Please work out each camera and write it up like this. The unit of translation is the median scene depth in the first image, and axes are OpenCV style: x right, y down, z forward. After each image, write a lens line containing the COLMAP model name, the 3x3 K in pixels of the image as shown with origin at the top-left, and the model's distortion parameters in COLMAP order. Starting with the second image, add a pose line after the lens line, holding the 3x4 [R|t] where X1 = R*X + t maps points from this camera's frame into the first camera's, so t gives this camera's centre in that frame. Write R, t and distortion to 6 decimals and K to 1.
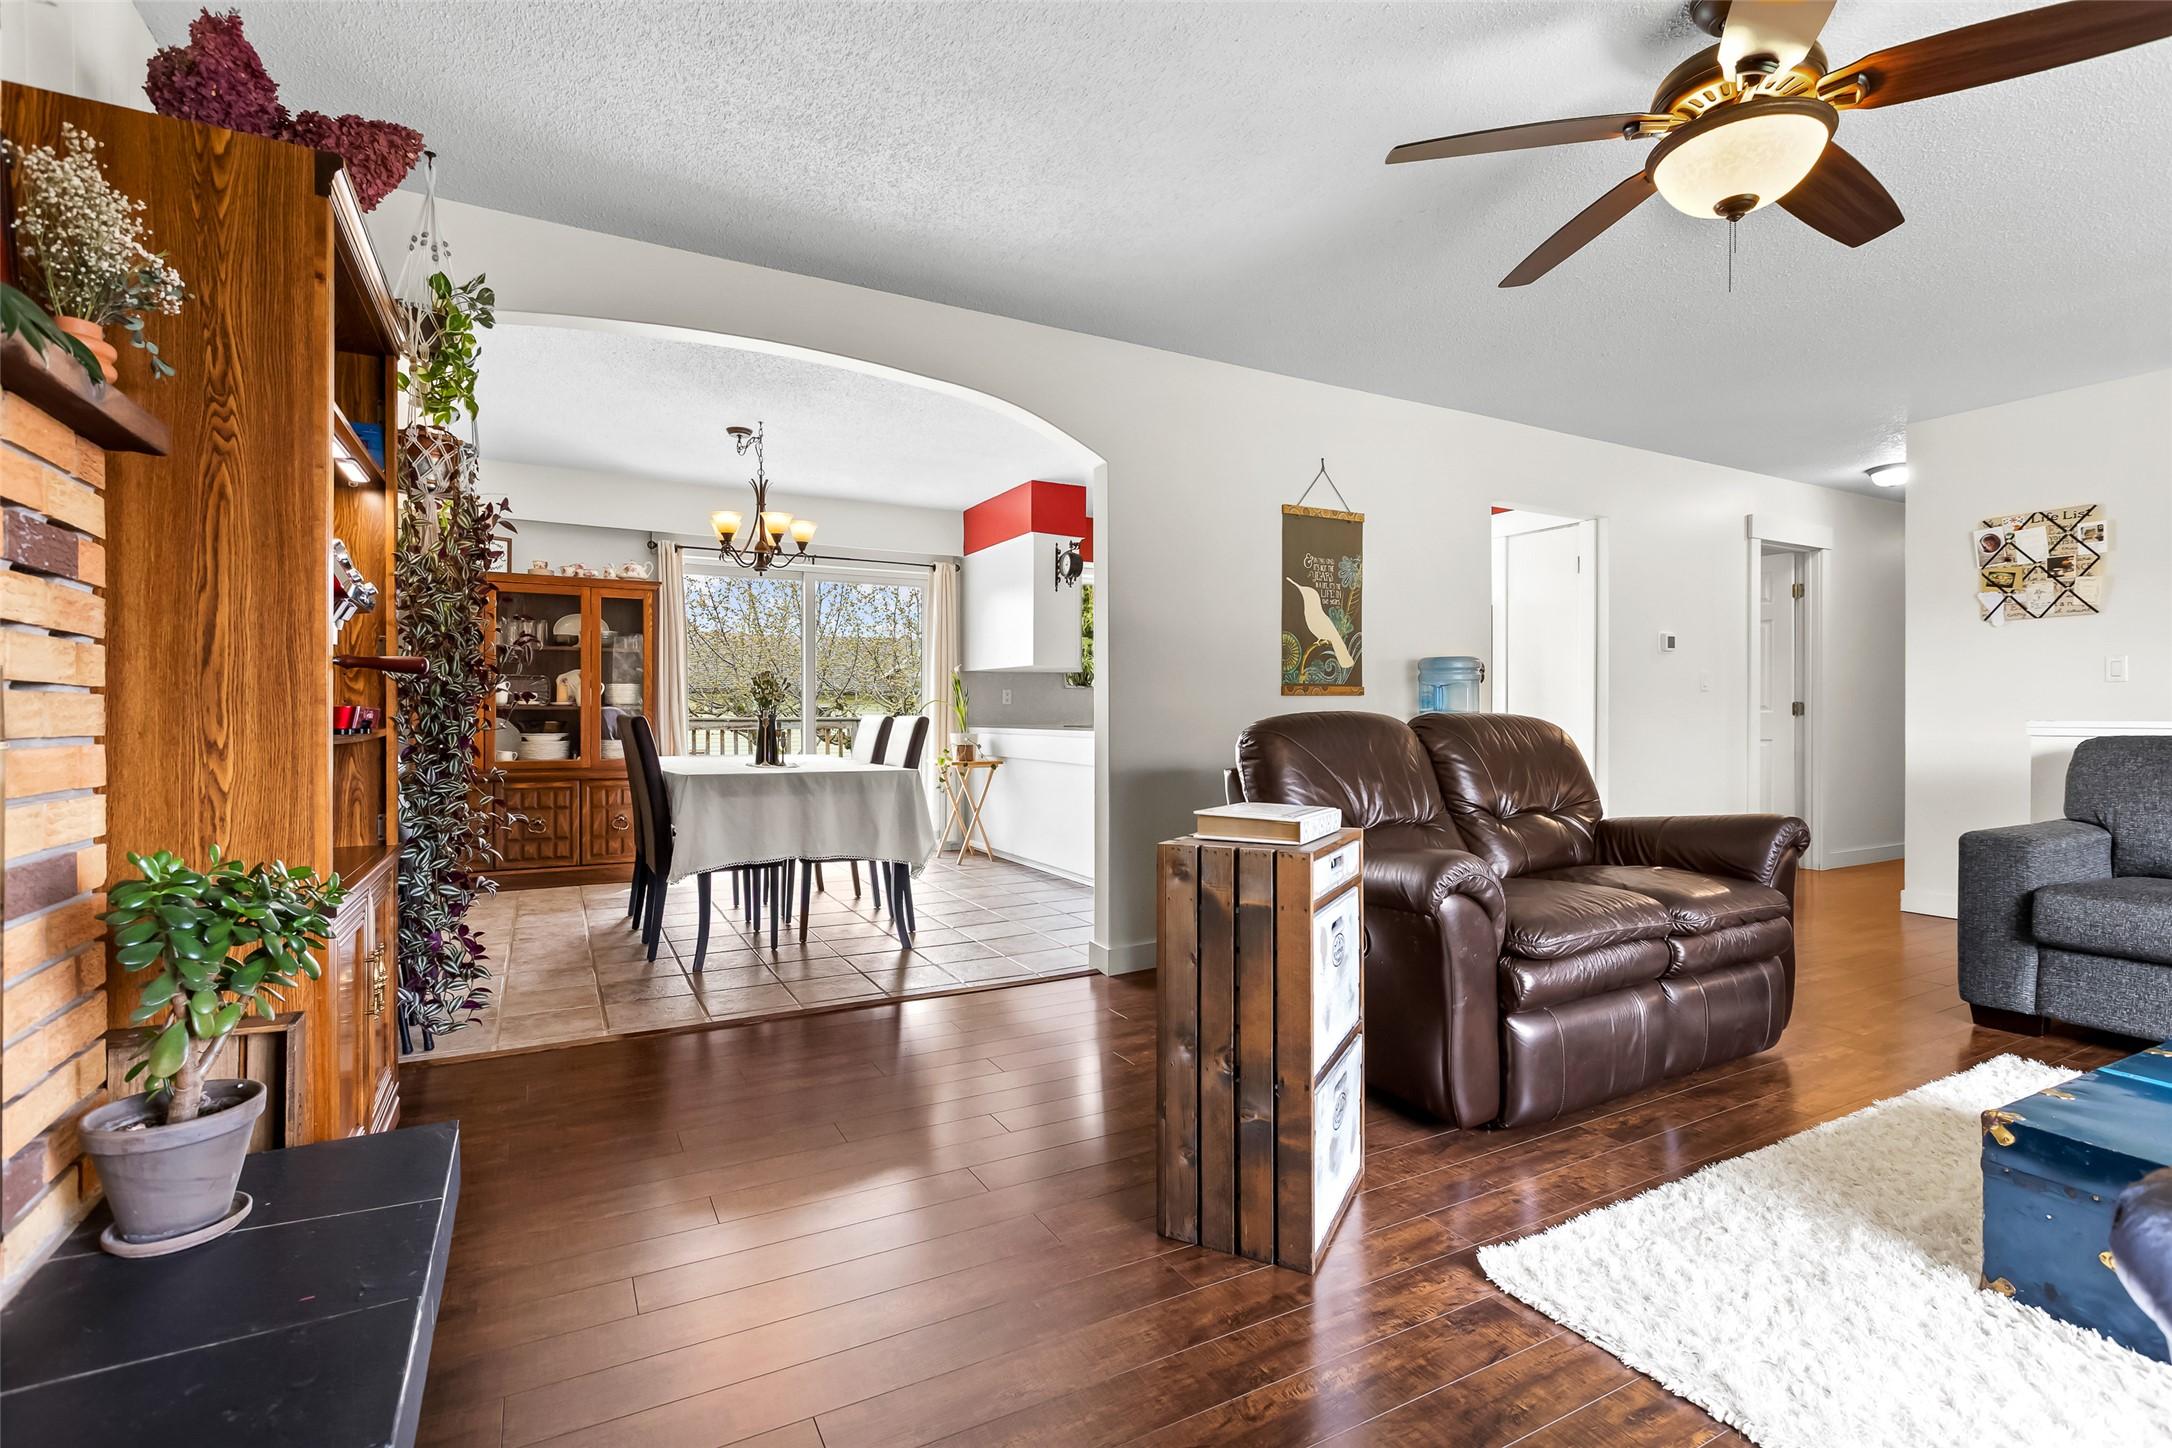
lens RADIAL K [[987.5, 0, 1103.0], [0, 987.5, 717.5], [0, 0, 1]] dist [0.003304, -0.001849]
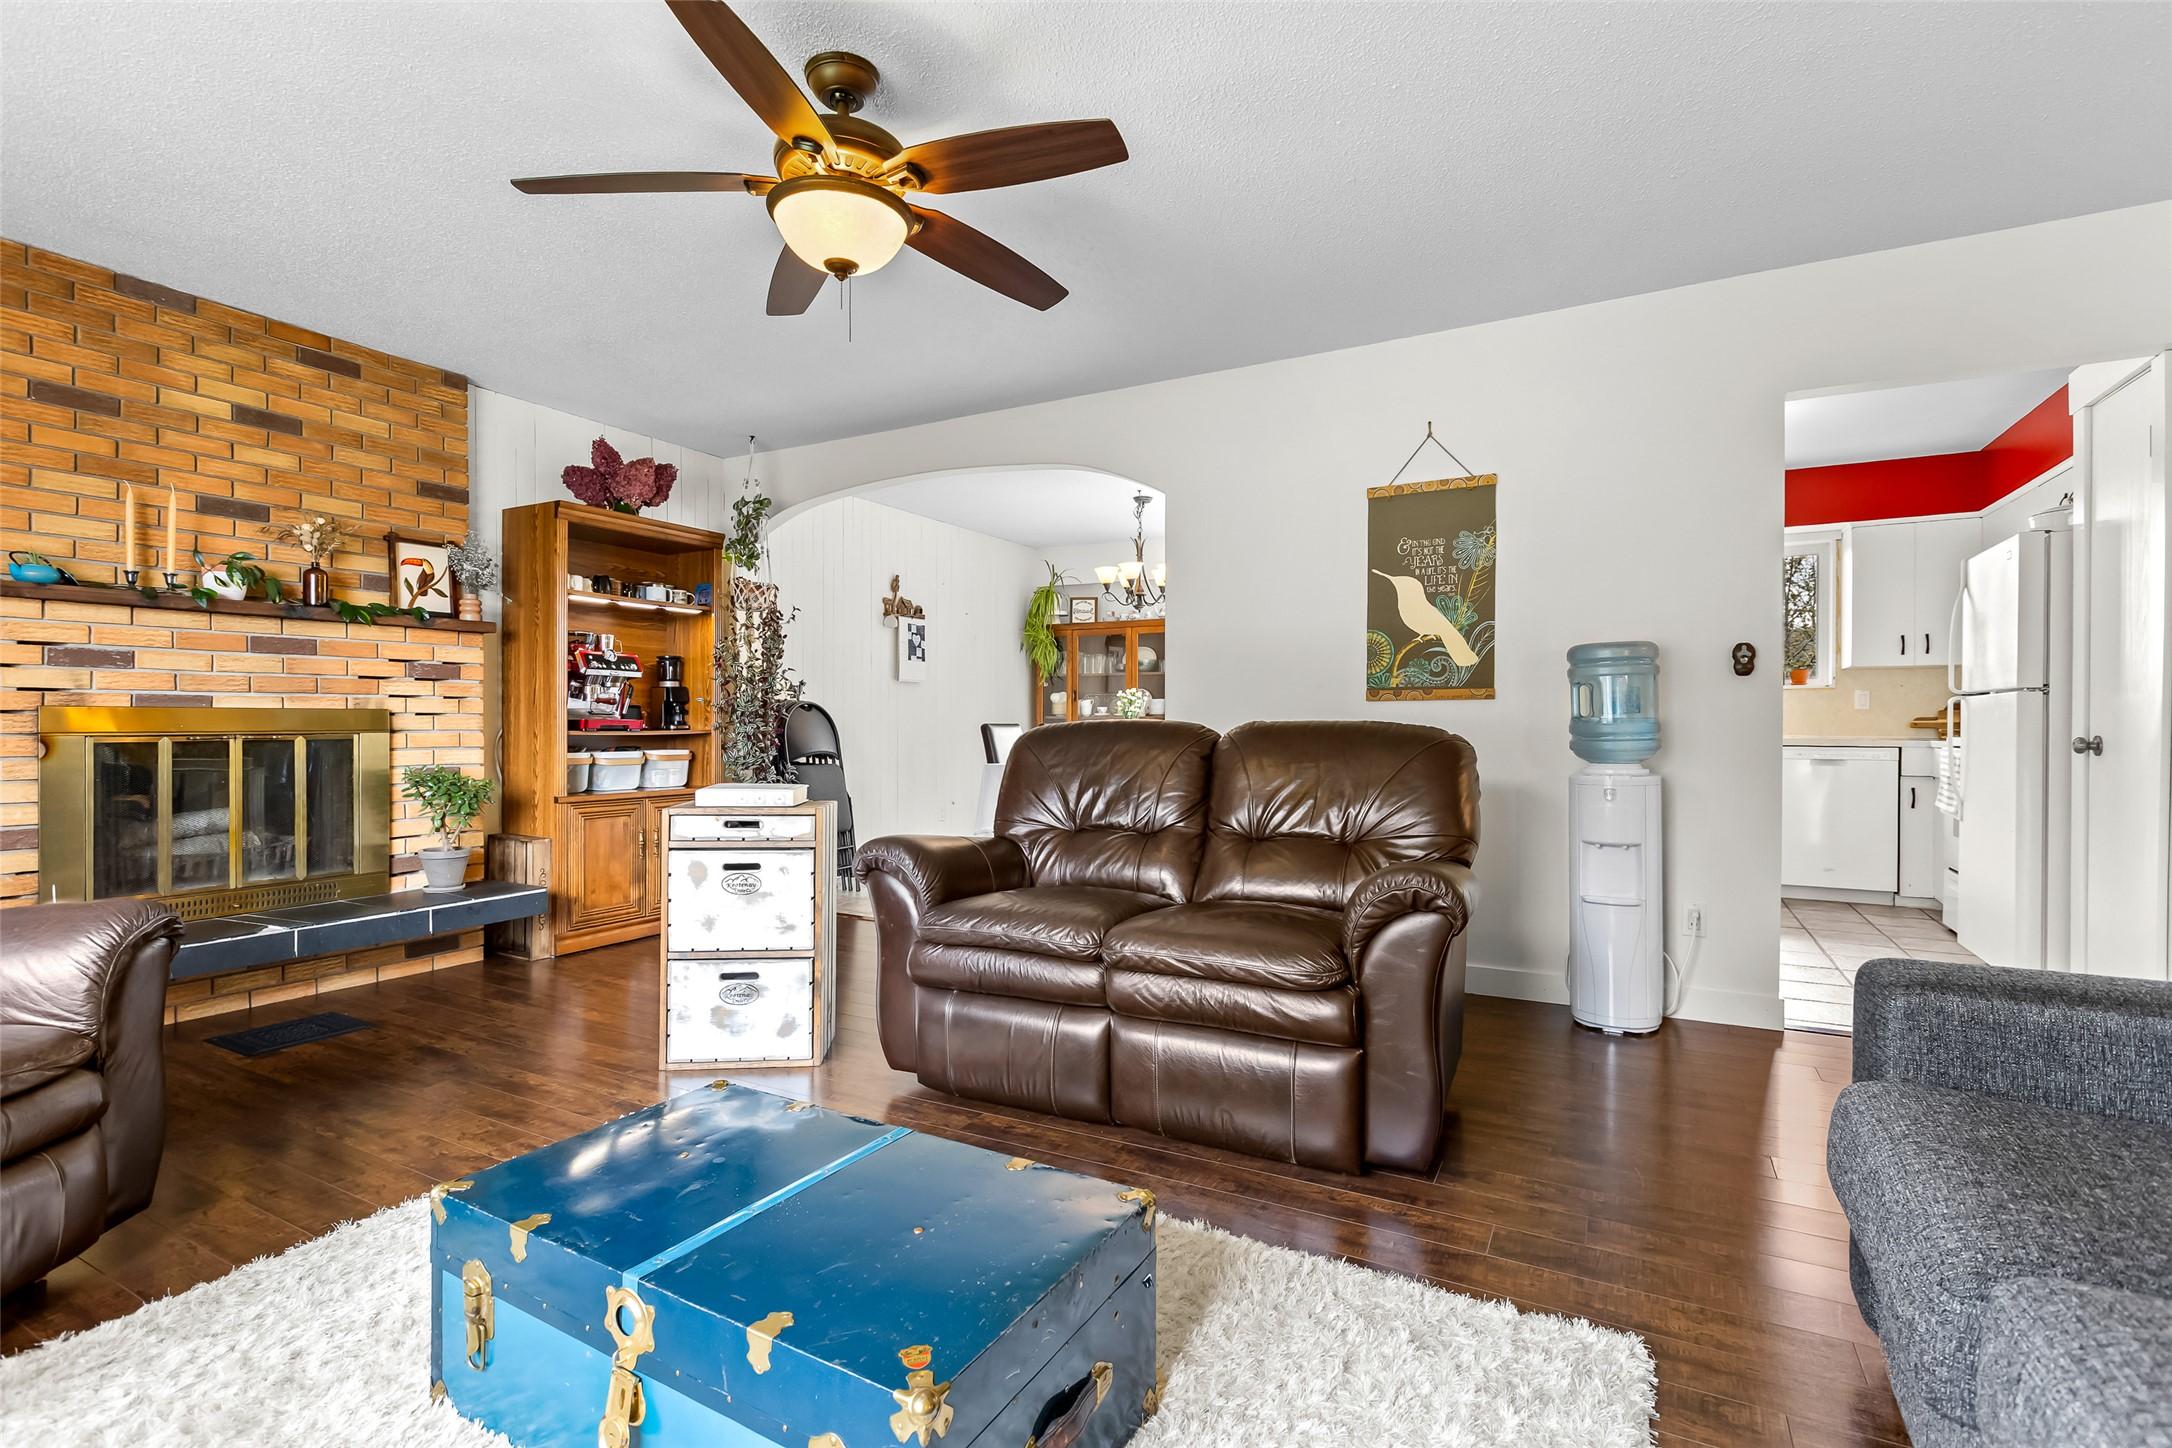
lens RADIAL K [[987.5, 0, 1074.2], [0, 987.5, 730.0], [0, 0, 1]] dist [0.003304, -0.001849]
pose [[0.540742, 0.009326, -0.841137, 1.129831], [-0.000634, 0.999943, 0.010679, -0.007484], [0.841189, -0.005242, 0.540717, 0.405698]]
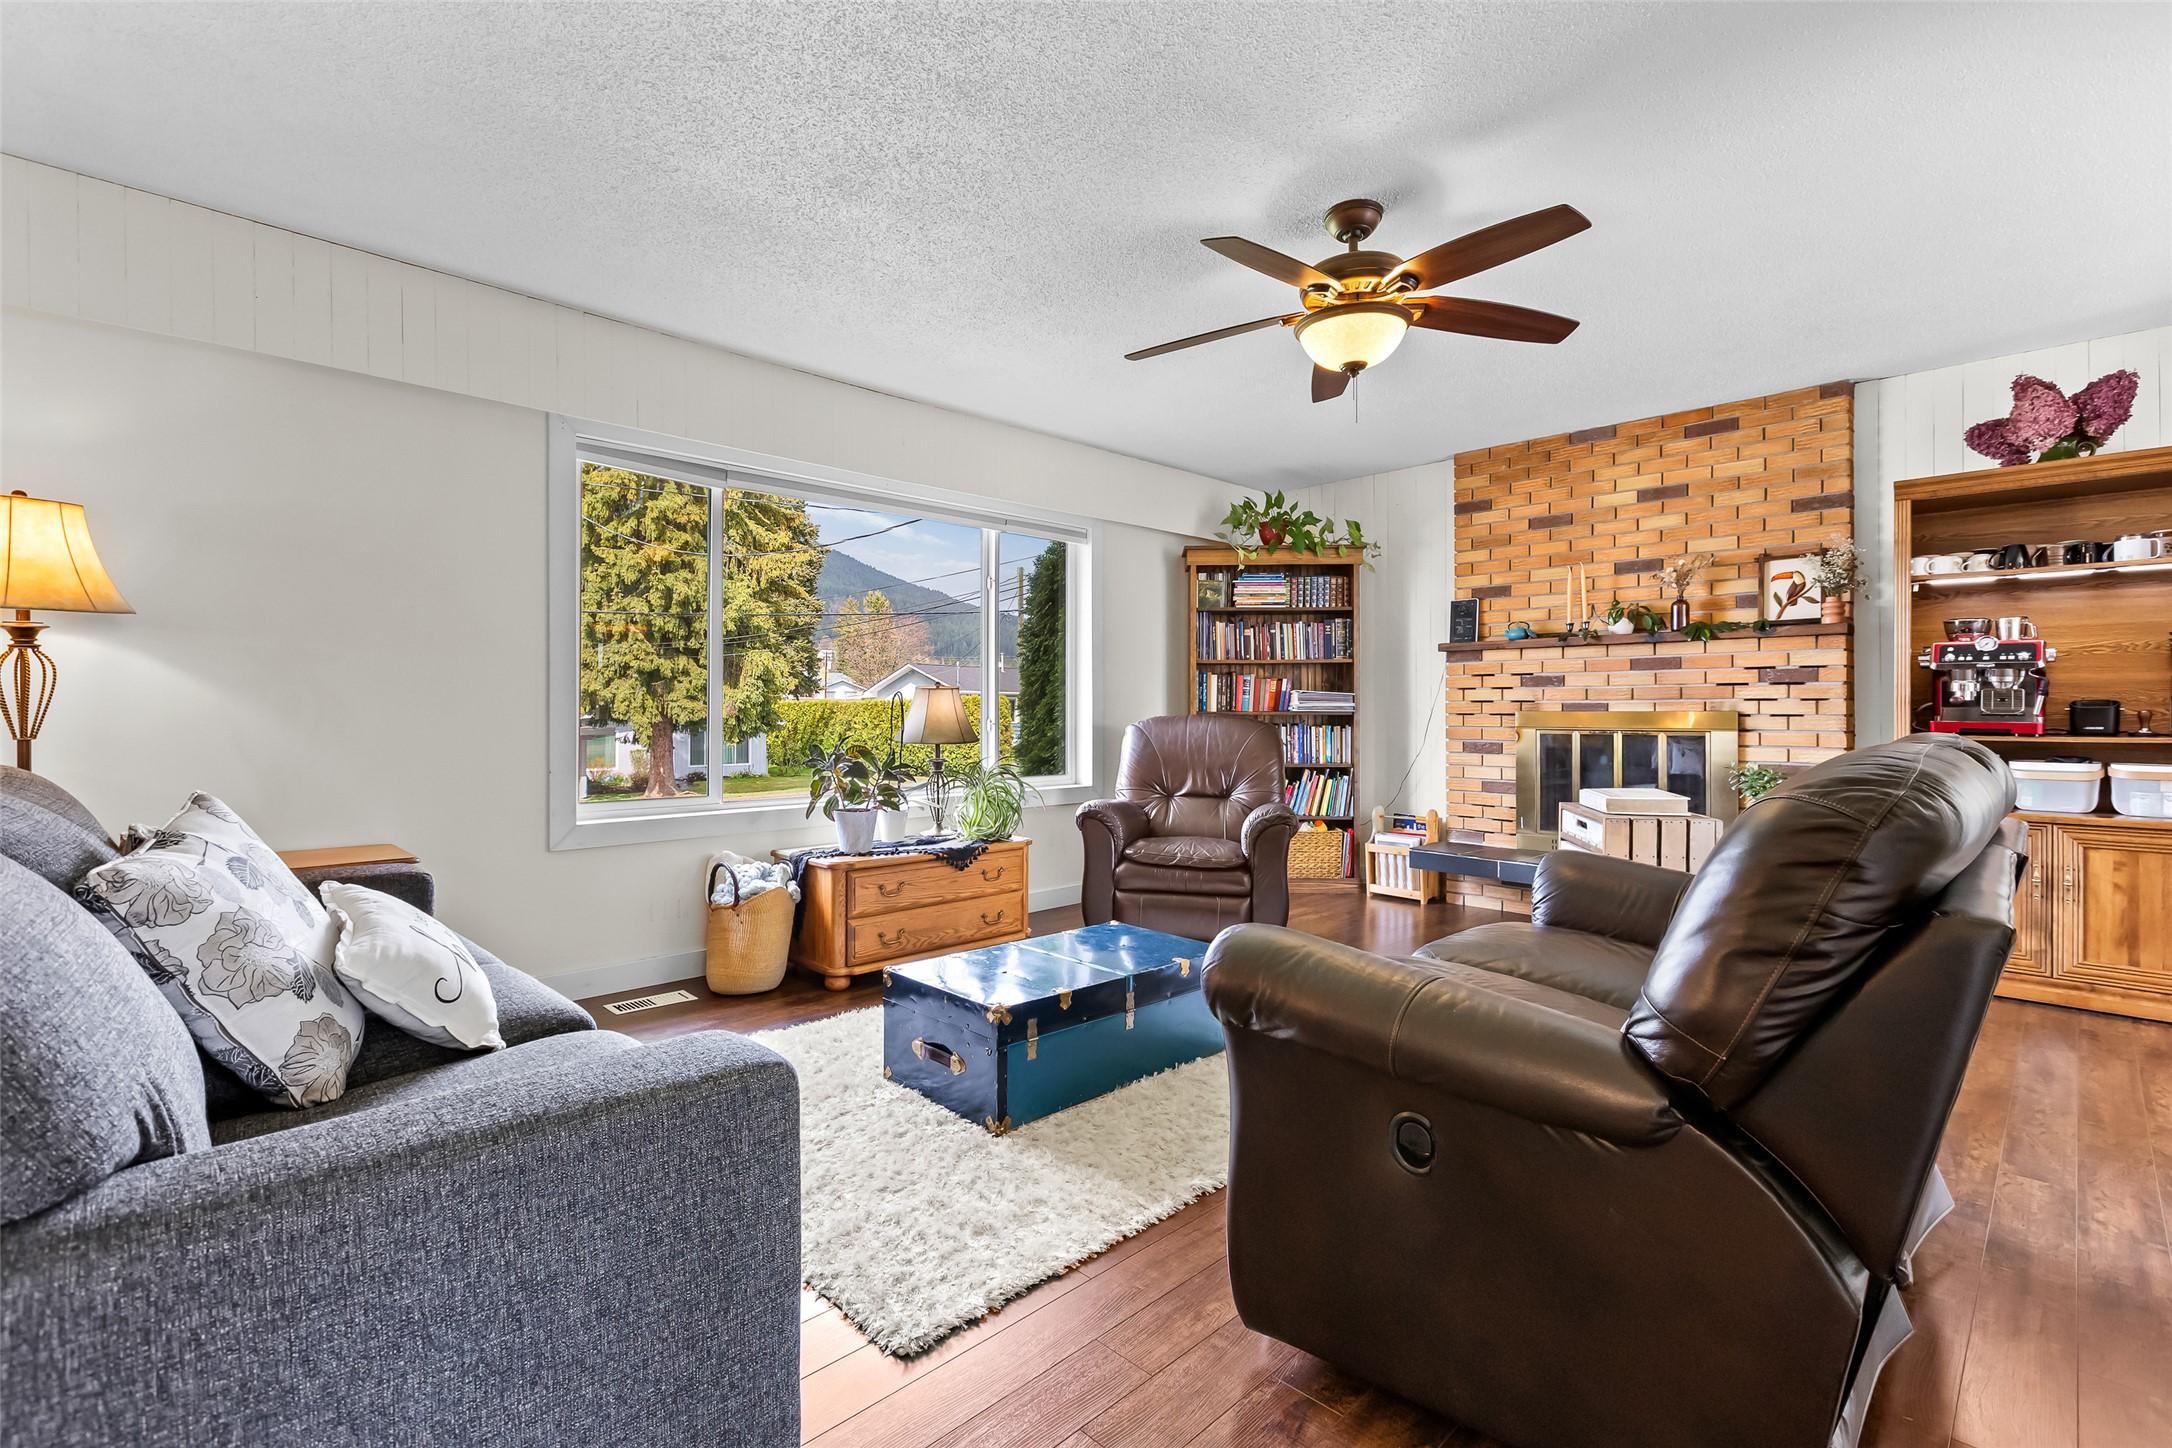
lens RADIAL K [[987.5, 0, 1091.3], [0, 987.5, 716.9], [0, 0, 1]] dist [0.003304, -0.001849]
pose [[-0.959085, 0.001748, -0.283113, 0.921407], [0.000362, 0.999988, 0.004949, -0.019214], [0.283118, 0.004645, -0.959074, 1.447541]]
